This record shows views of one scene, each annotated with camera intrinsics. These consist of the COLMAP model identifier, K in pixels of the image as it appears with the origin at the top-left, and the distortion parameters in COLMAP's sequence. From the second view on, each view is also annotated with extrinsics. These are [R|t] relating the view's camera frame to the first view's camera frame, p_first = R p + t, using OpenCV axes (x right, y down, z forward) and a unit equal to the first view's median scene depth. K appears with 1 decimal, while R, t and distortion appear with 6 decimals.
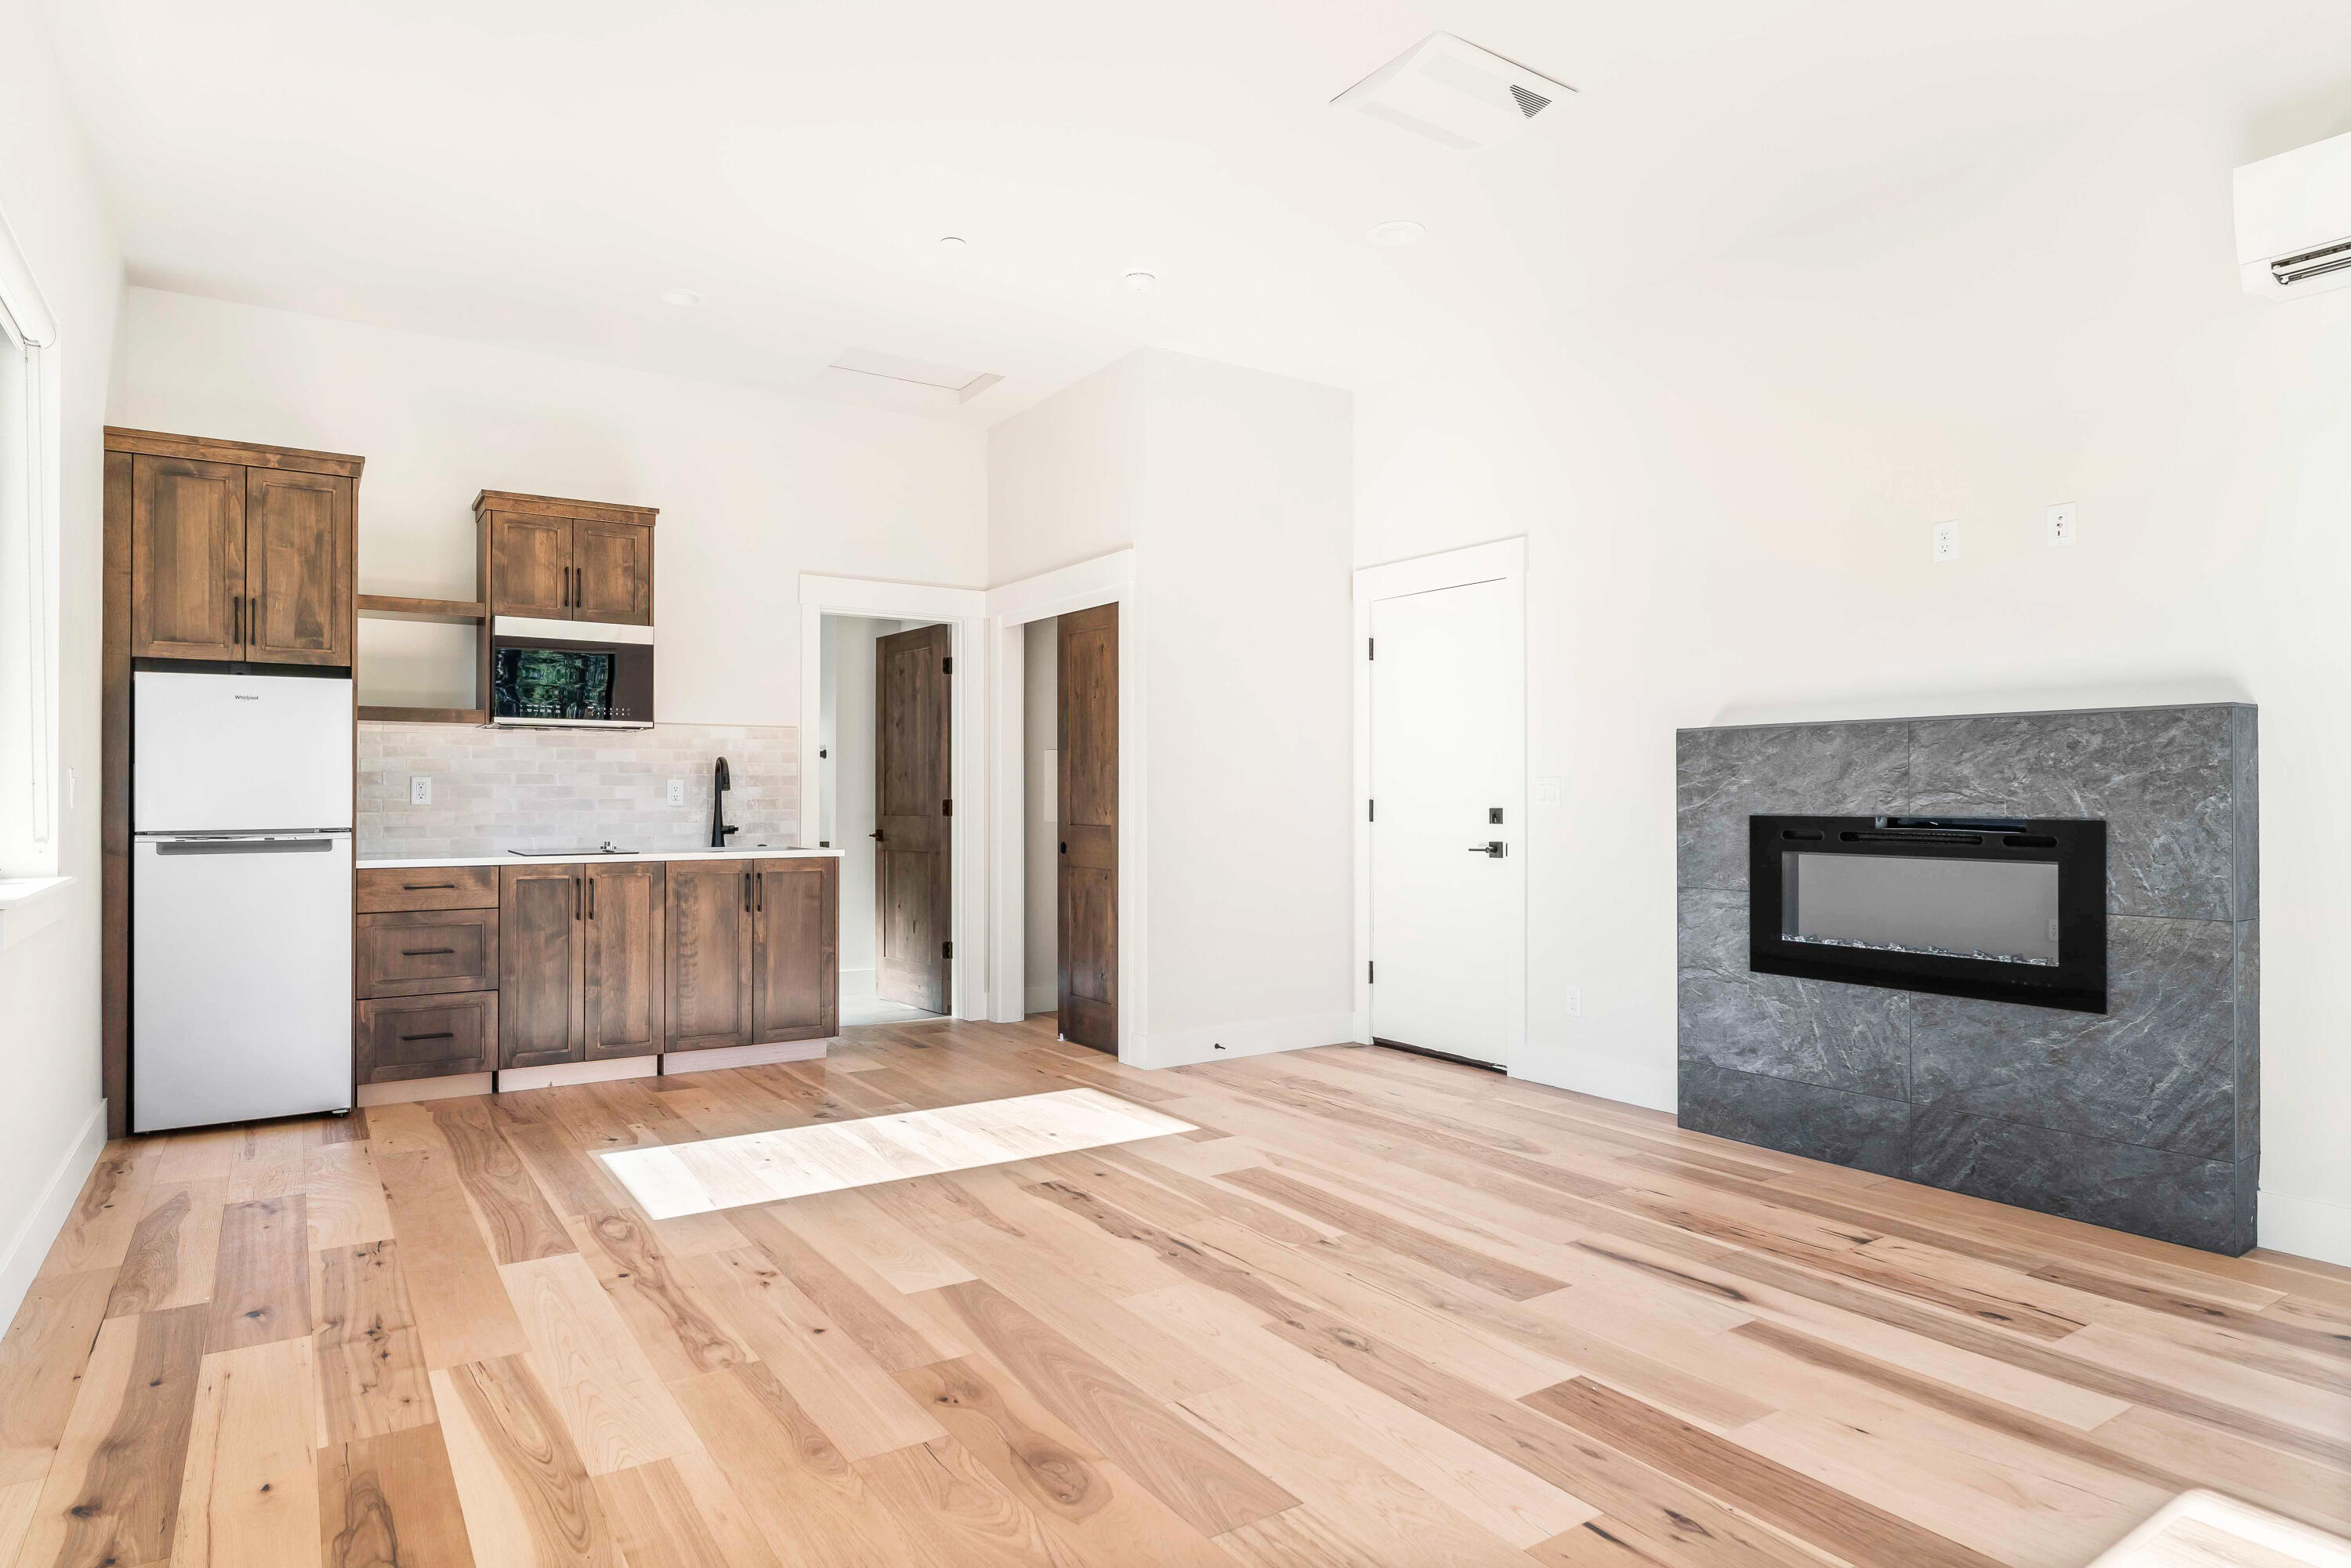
lens RADIAL K [[1310.1, 0, 1180.2], [0, 1310.1, 782.5], [0, 0, 1]] dist [-0.003536, 0.000954]
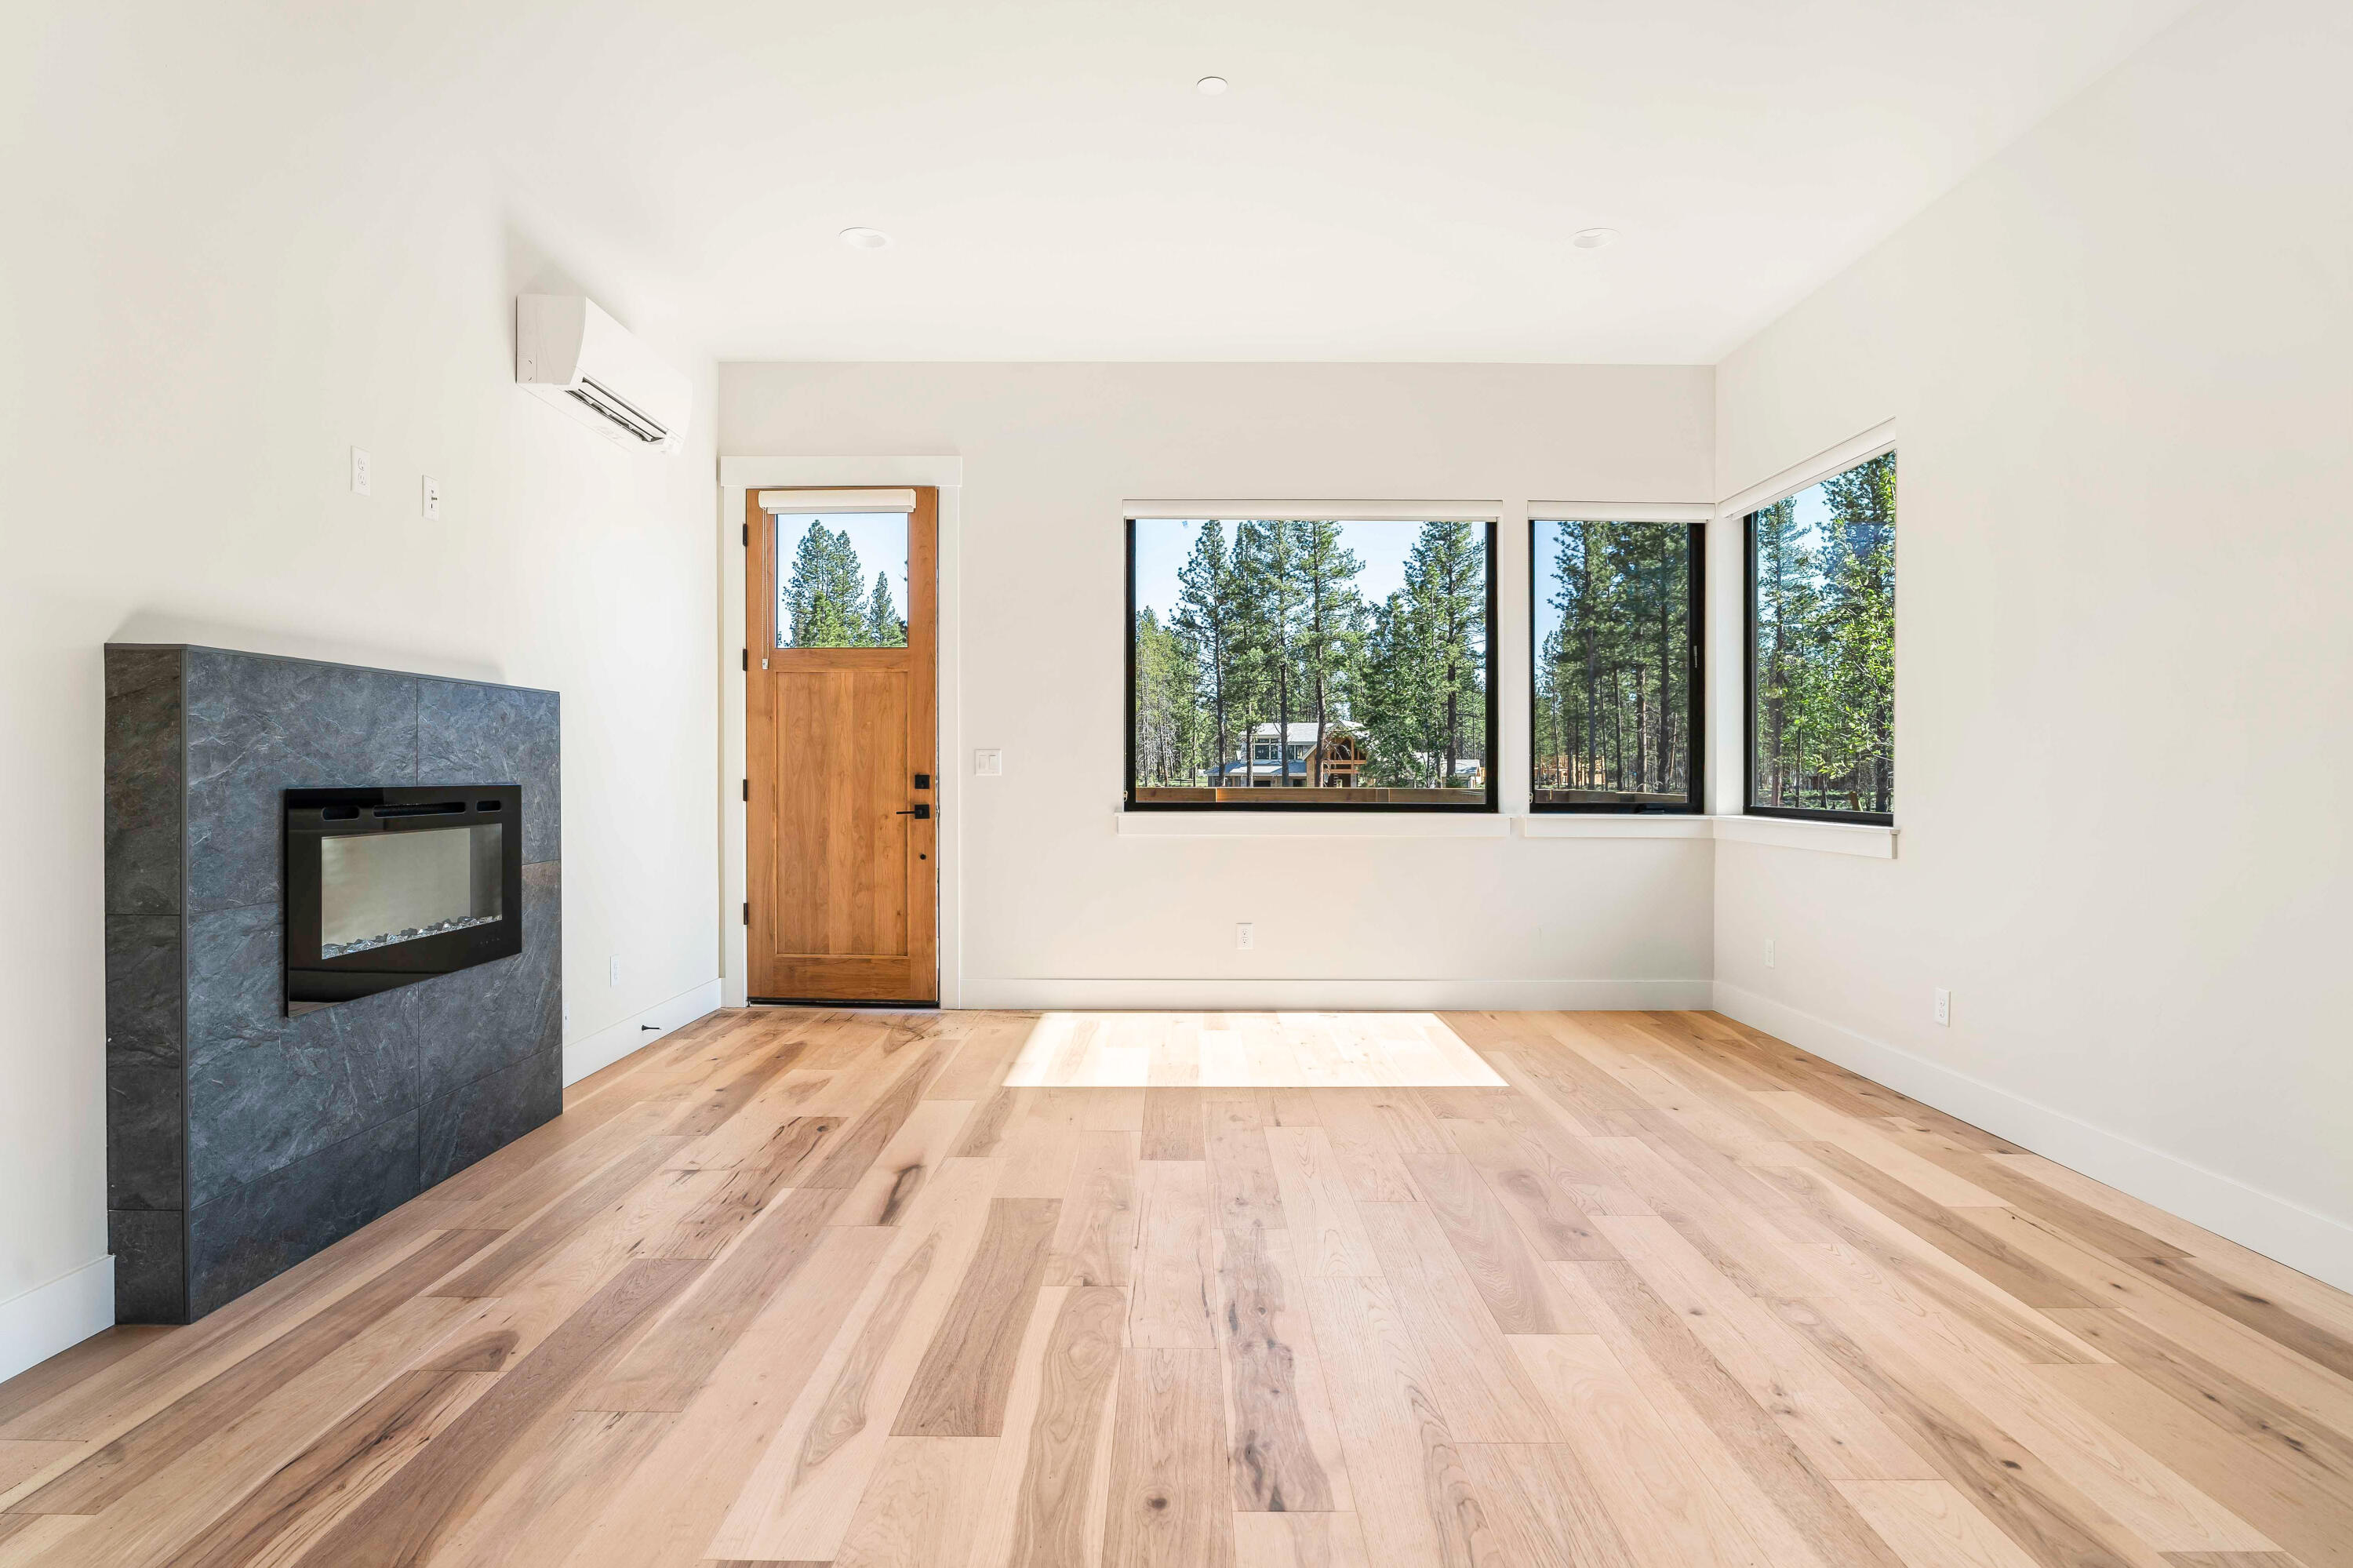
lens RADIAL K [[1318.9, 0, 1130.2], [0, 1318.9, 776.3], [0, 0, 1]] dist [-0.012268, 0.004499]
pose [[-0.813442, -0.005973, 0.581616, -0.367809], [-0.009975, 0.999943, -0.003681, 0.019484], [-0.581561, -0.008796, -0.813455, 1.505074]]
